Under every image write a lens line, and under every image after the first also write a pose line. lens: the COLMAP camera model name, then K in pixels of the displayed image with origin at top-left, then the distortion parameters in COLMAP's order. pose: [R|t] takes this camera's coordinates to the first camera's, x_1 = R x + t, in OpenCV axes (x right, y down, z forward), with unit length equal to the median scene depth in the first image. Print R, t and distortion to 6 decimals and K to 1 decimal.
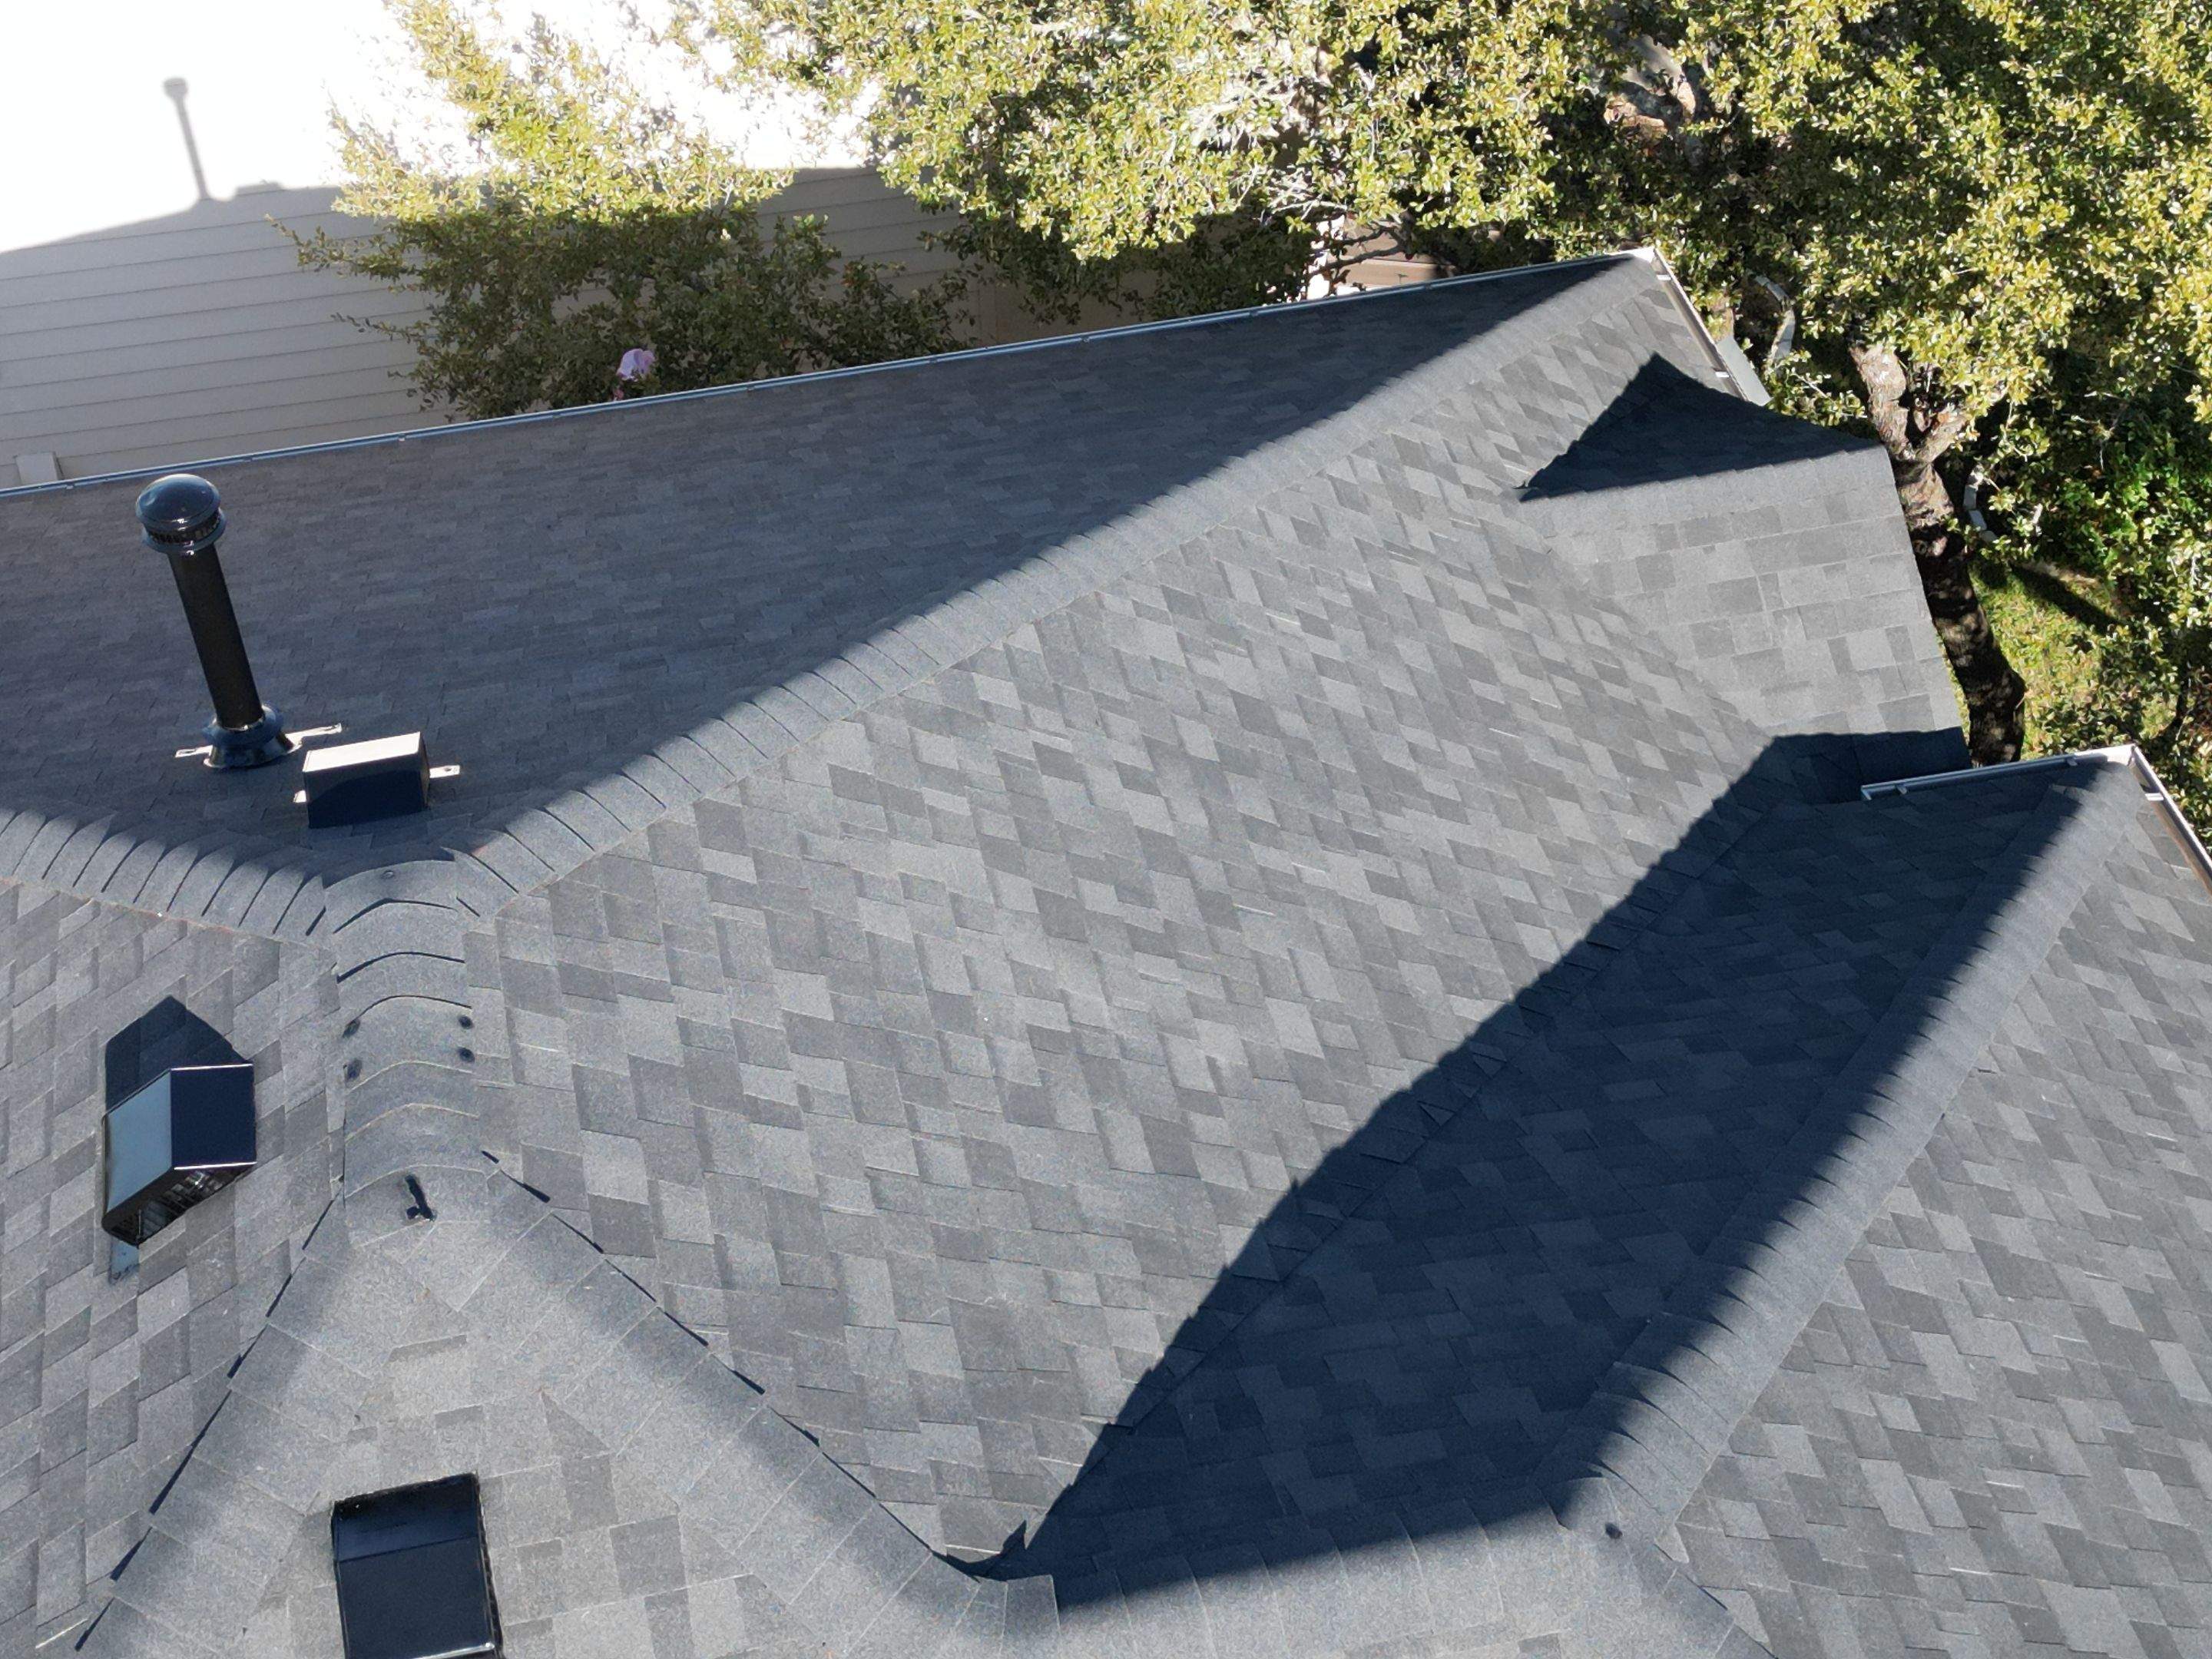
lens RADIAL K [[3057.0, 0, 1098.3], [0, 3057.0, 836.9], [0, 0, 1]] dist [0.200846, -0.627422]
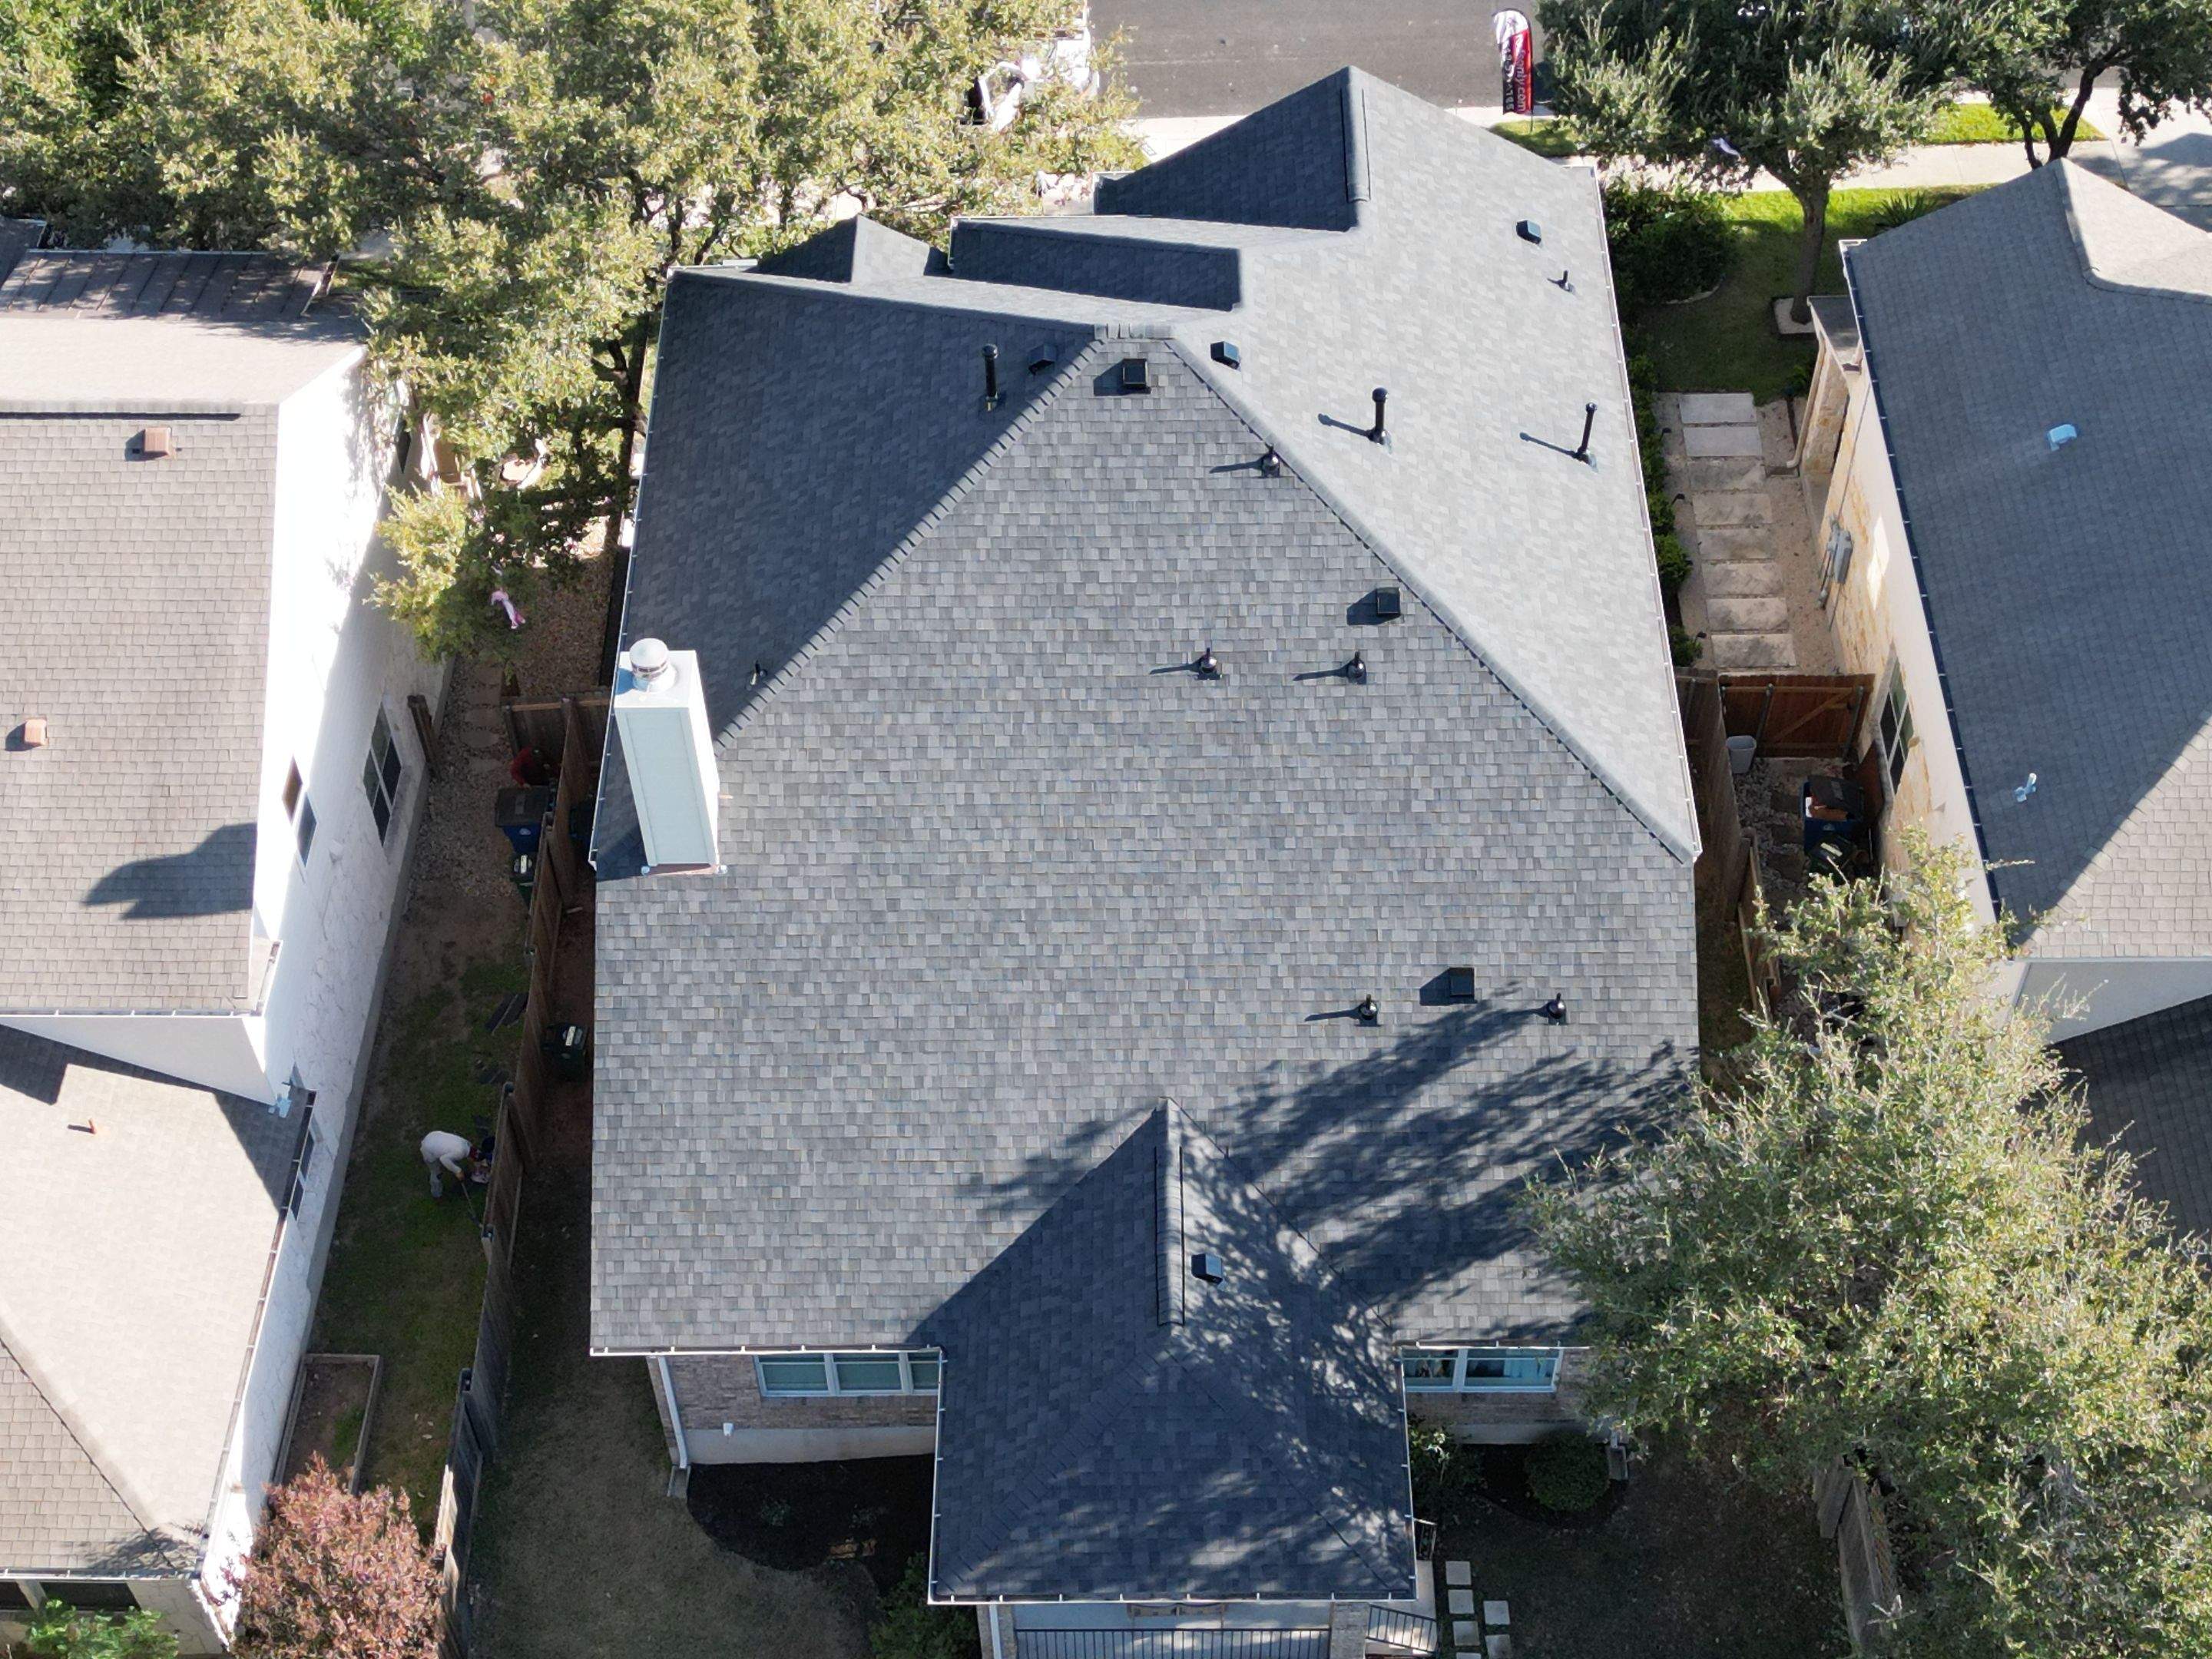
lens RADIAL K [[3057.0, 0, 1098.3], [0, 3057.0, 836.9], [0, 0, 1]] dist [0.200846, -0.627422]
pose [[0.218893, -0.744121, 0.631165, -3.929086], [0.718417, 0.560622, 0.411801, -1.563738], [-0.660275, 0.363299, 0.657305, -2.055745]]
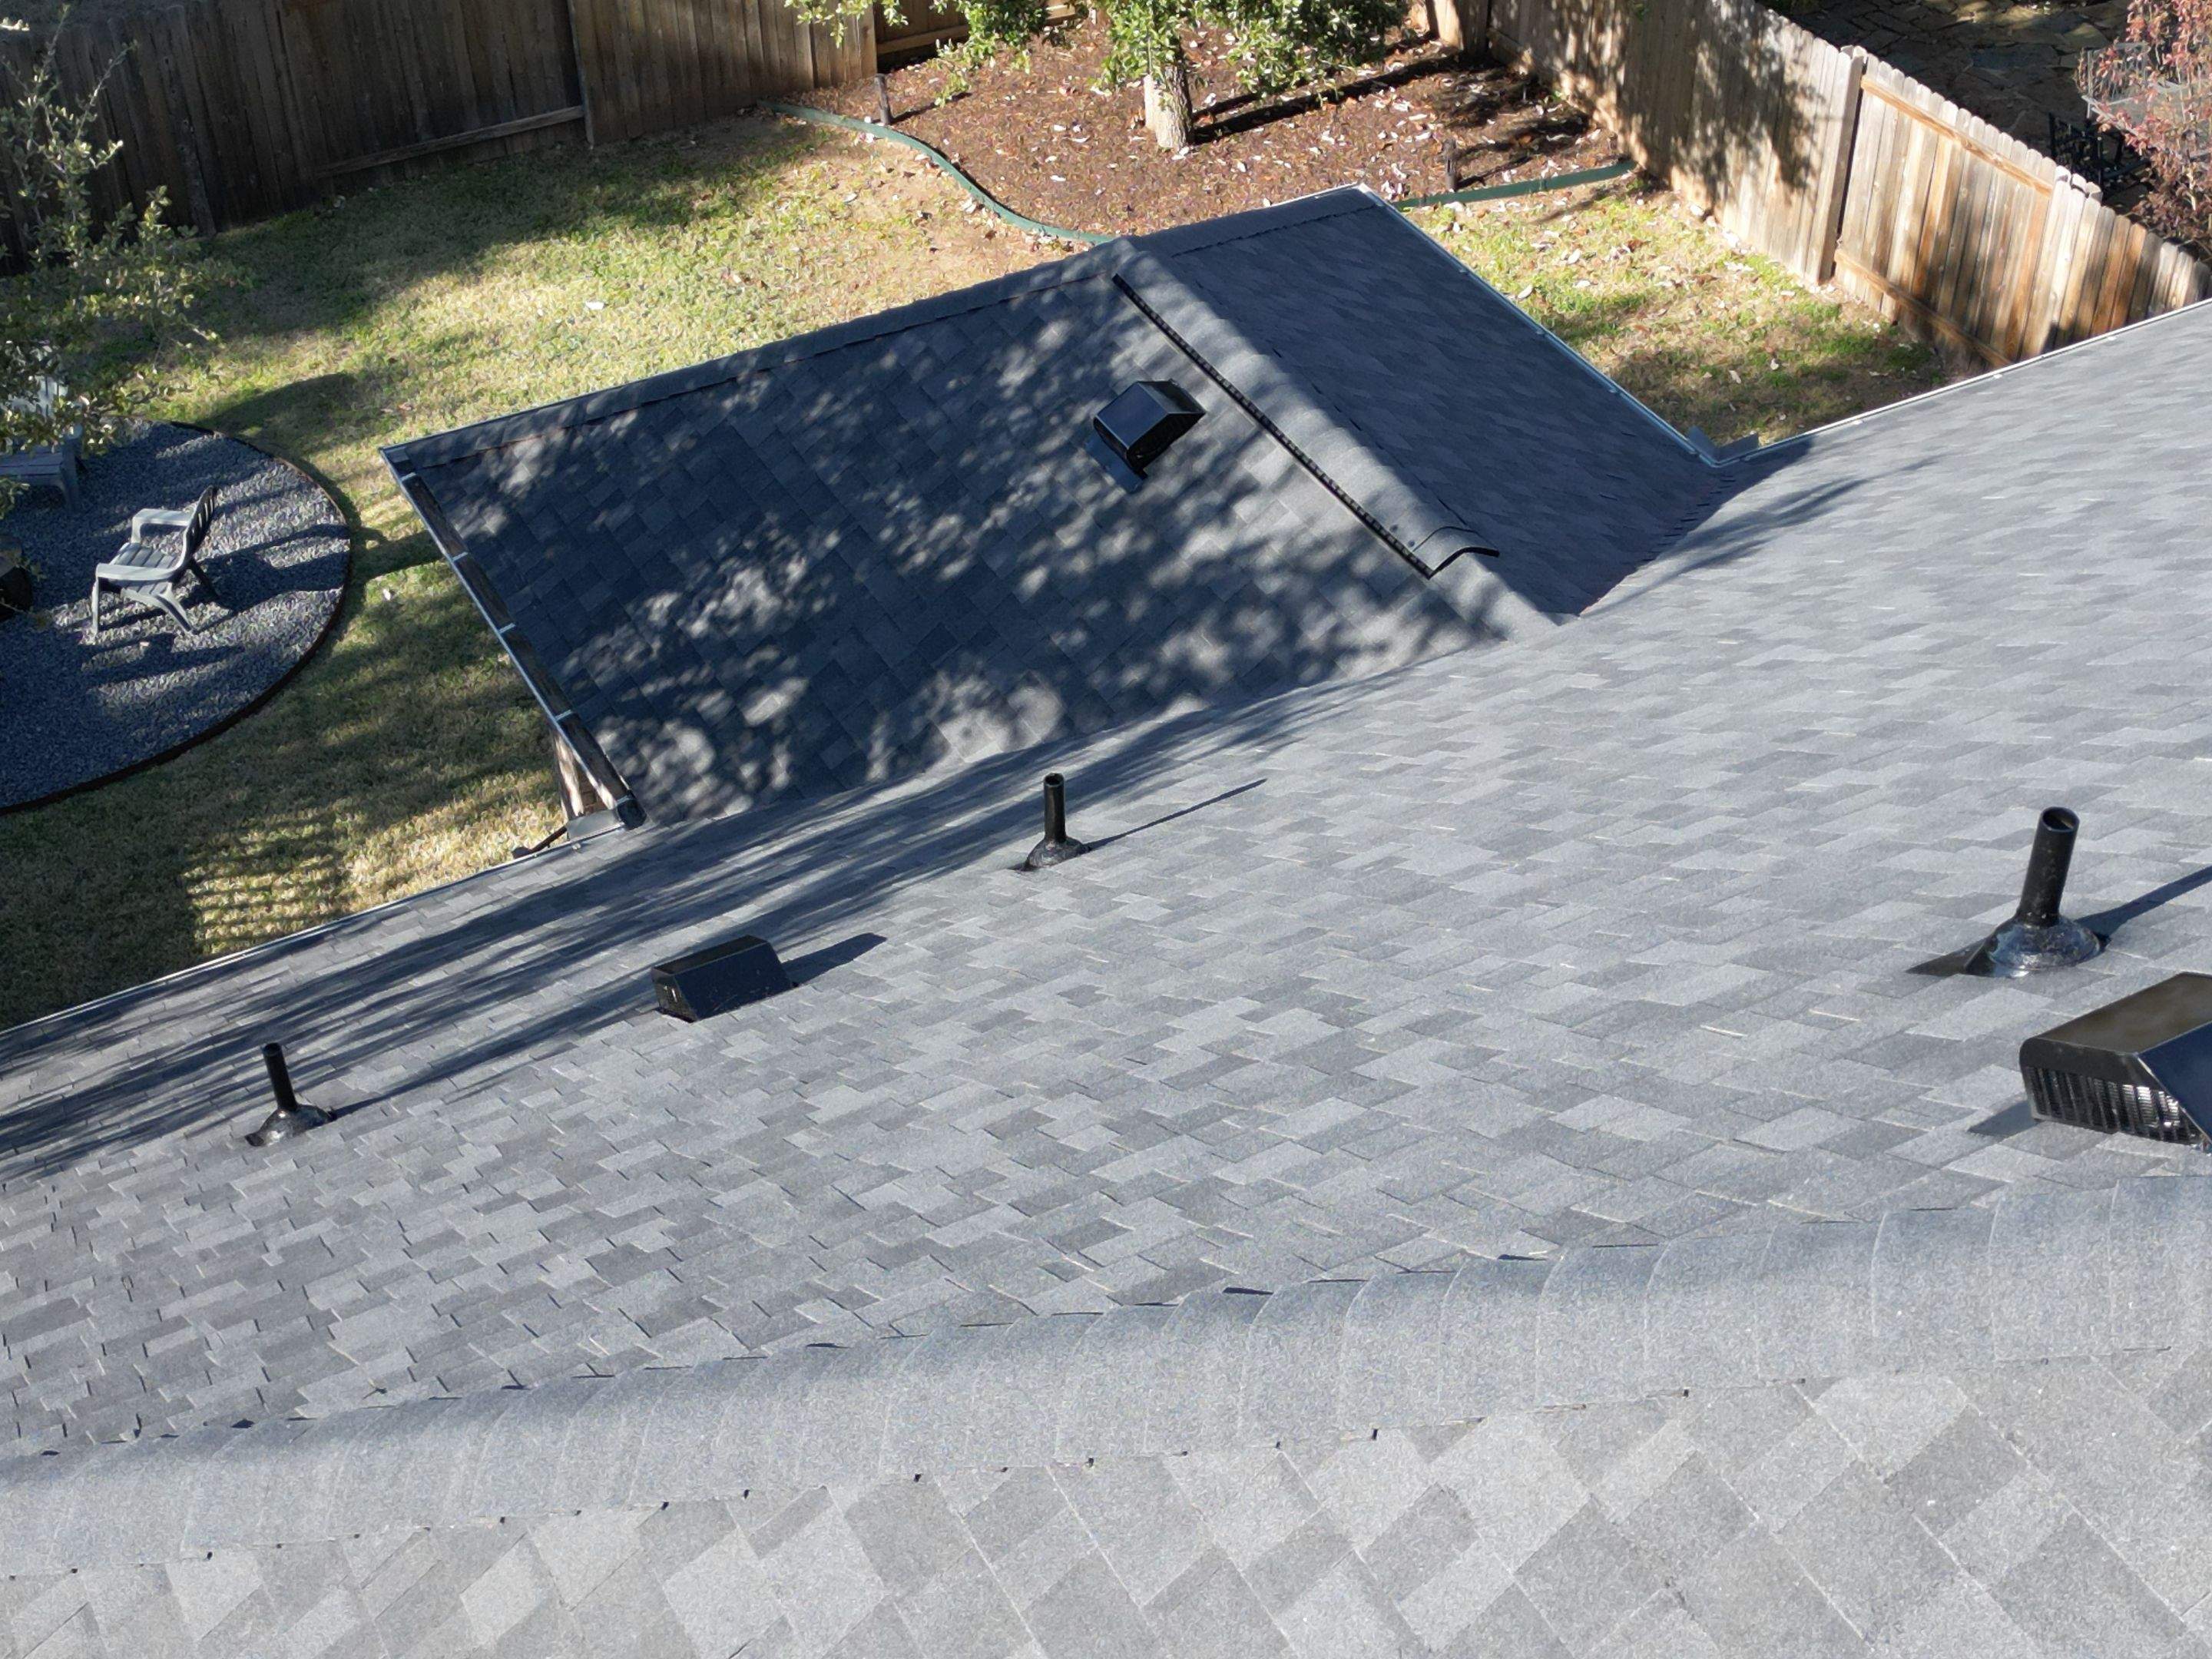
lens RADIAL K [[3075.5, 0, 1106.0], [0, 3075.5, 829.5], [0, 0, 1]] dist [0.134763, -0.298080]
pose [[0.268899, 0.622495, -0.734978, -0.148459], [-0.692810, 0.655119, 0.301387, 0.504528], [0.669110, 0.428158, 0.607431, 0.225956]]
